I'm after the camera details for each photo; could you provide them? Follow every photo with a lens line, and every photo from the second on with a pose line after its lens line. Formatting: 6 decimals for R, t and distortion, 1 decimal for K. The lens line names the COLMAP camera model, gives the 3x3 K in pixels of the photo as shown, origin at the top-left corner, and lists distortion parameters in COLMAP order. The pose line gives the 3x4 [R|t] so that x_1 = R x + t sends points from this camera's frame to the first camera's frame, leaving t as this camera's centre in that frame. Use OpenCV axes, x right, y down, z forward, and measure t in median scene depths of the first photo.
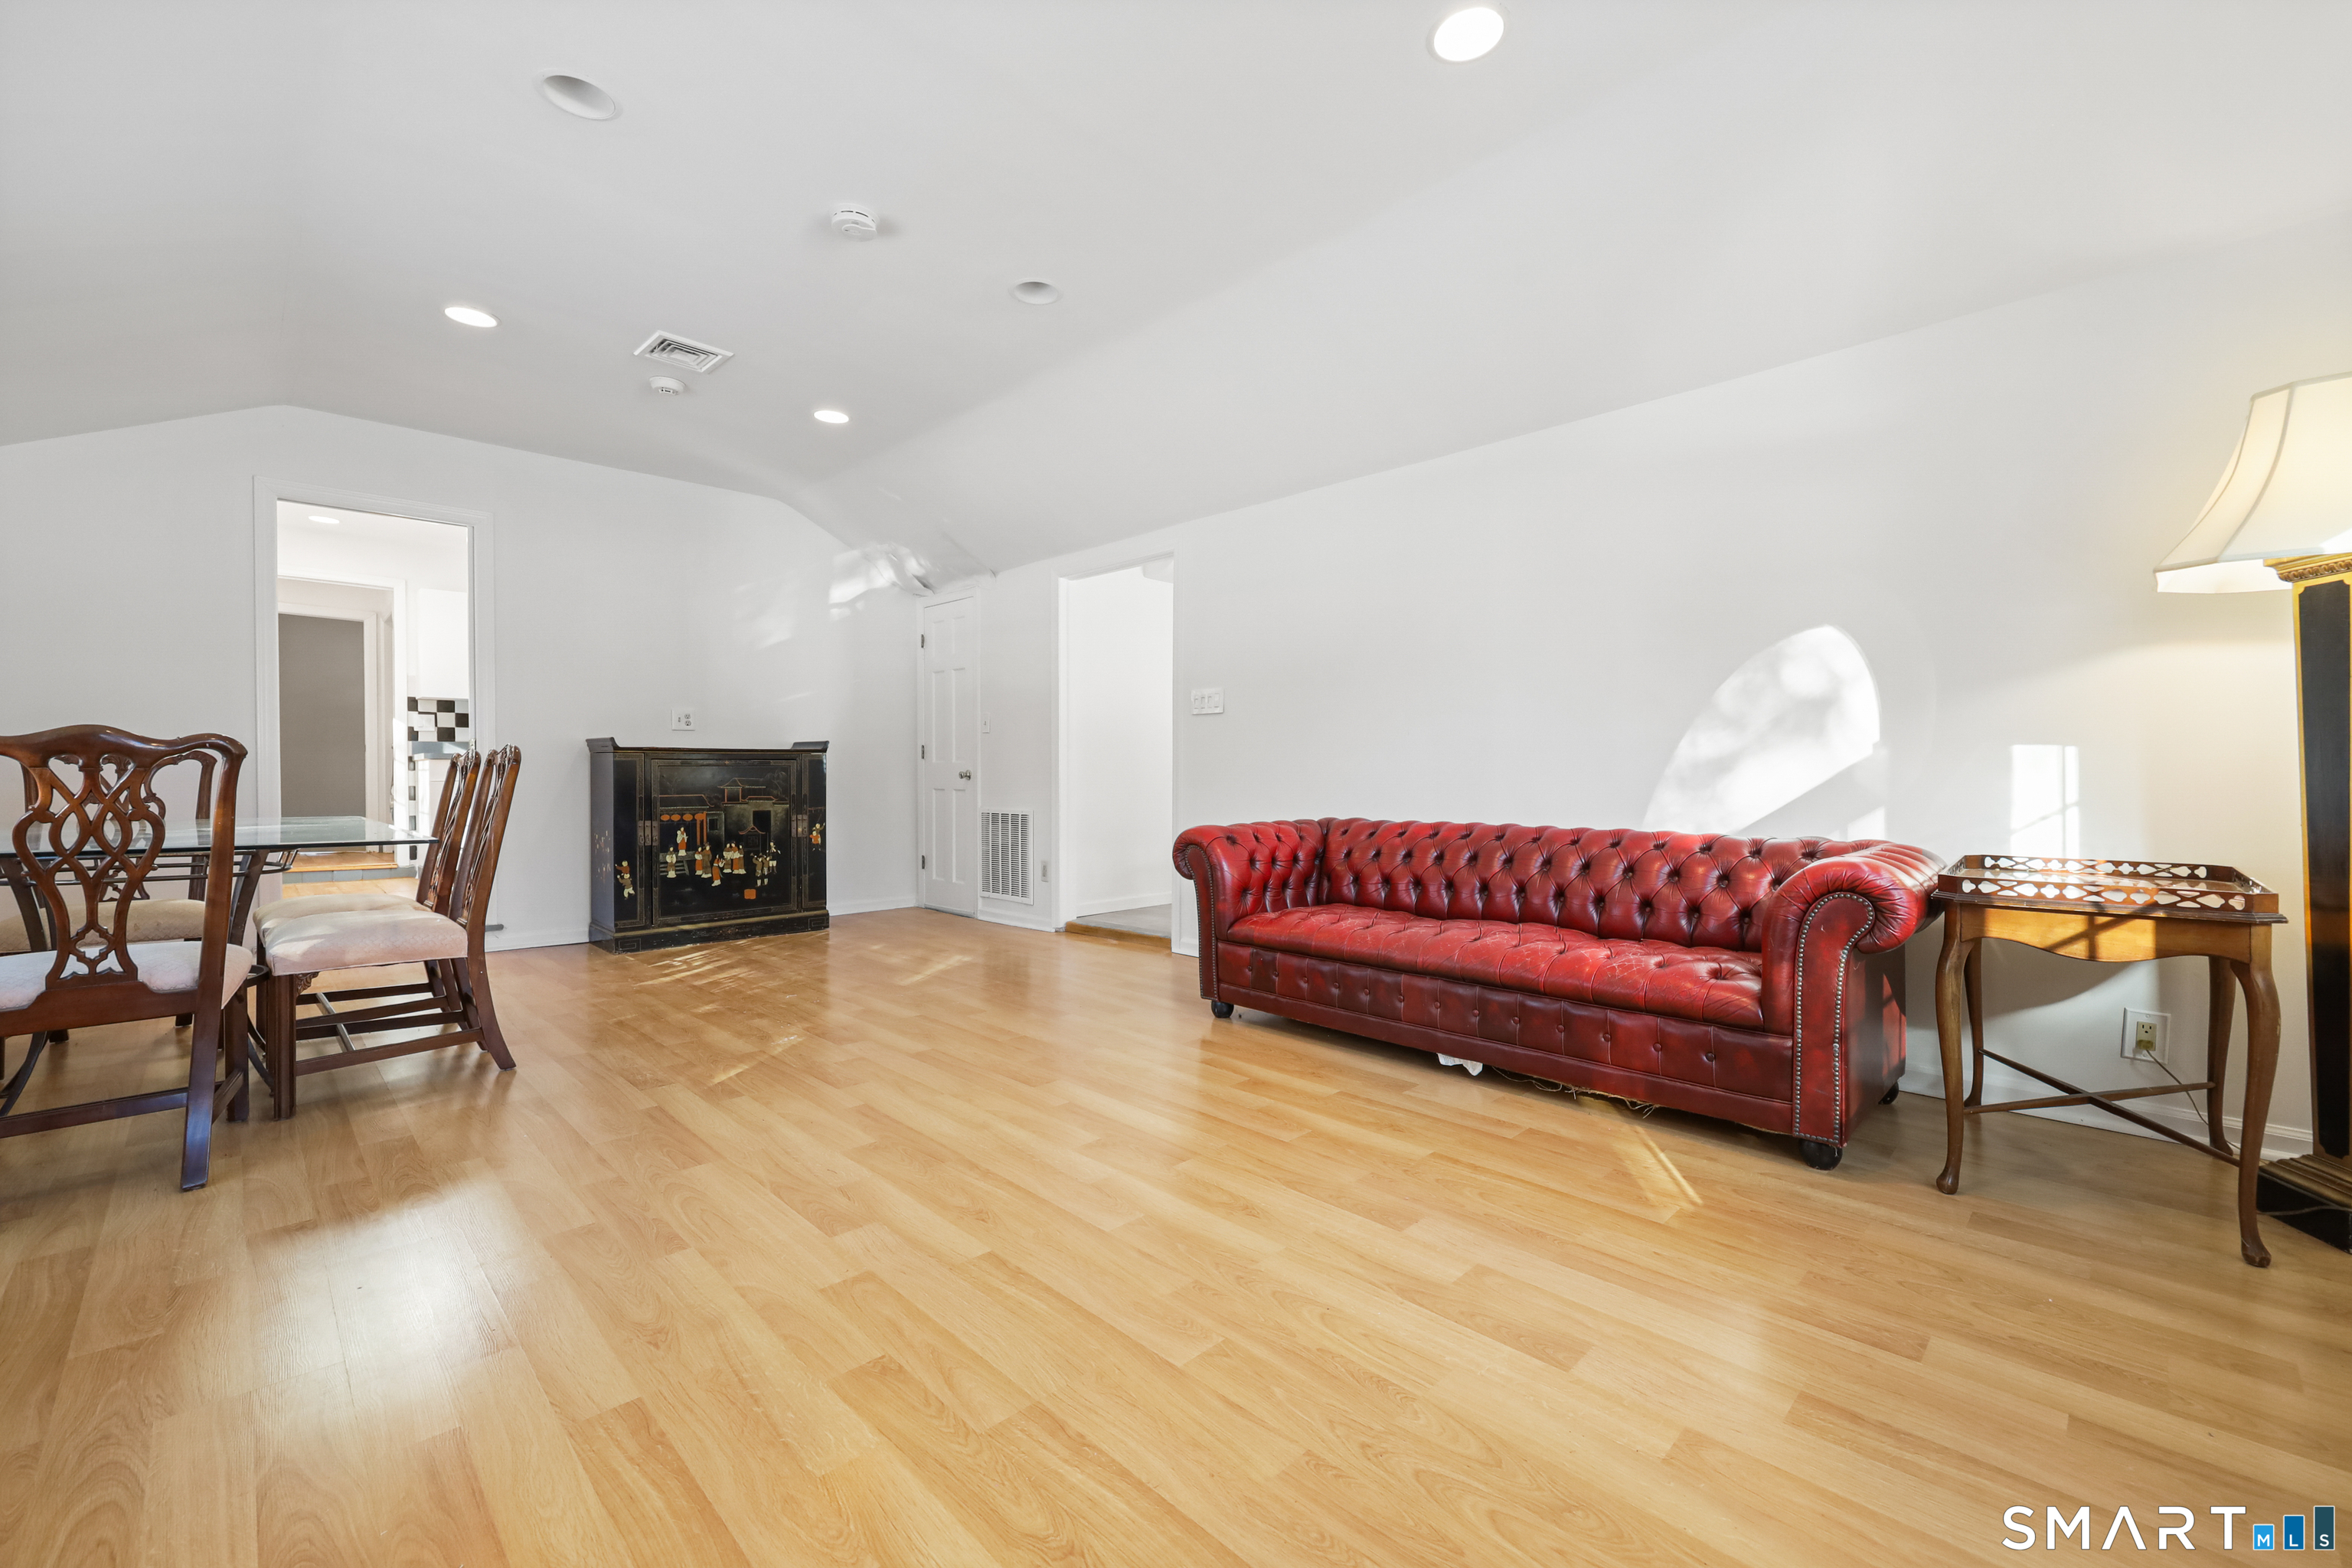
lens RADIAL K [[957.2, 0, 1184.2], [0, 957.2, 769.9], [0, 0, 1]] dist [0.000160, 0.000052]
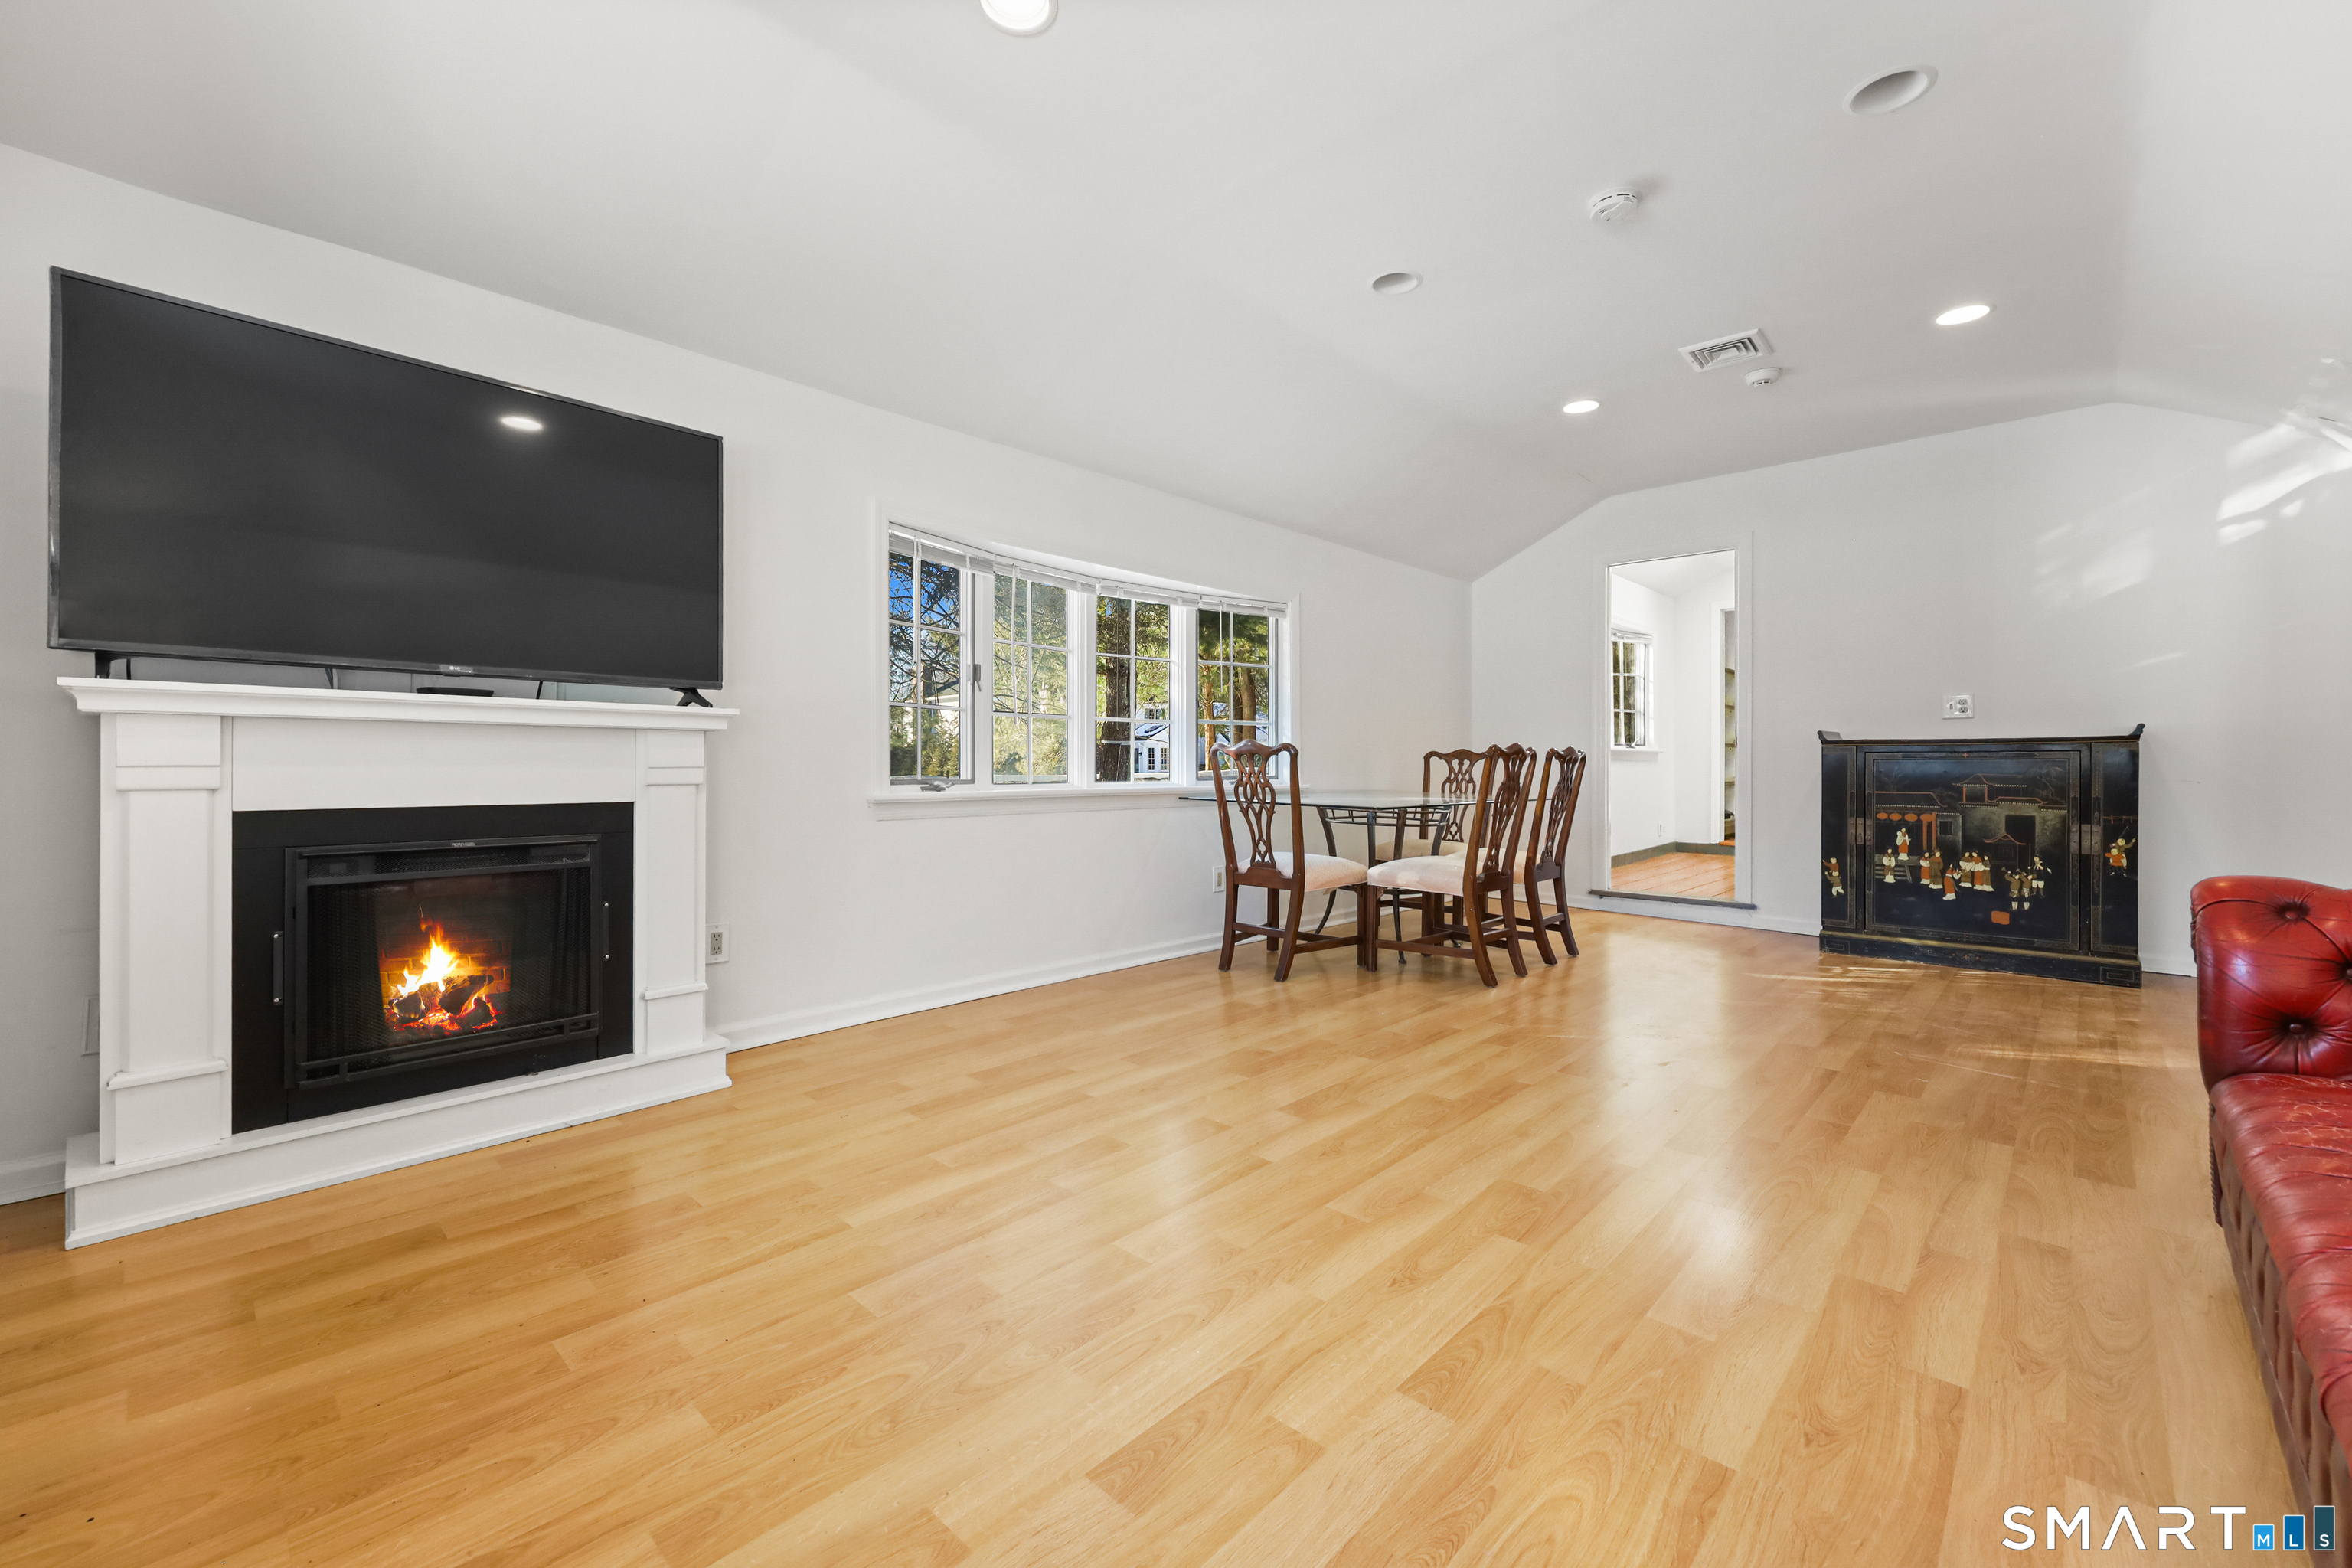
lens RADIAL K [[942.8, 0, 1168.0], [0, 942.8, 759.1], [0, 0, 1]] dist [-0.001894, -0.000262]
pose [[0.032177, -0.003209, -0.999477, 0.339878], [-0.002977, 0.999990, -0.003306, 0.000381], [0.999478, 0.003082, 0.032168, 0.288123]]
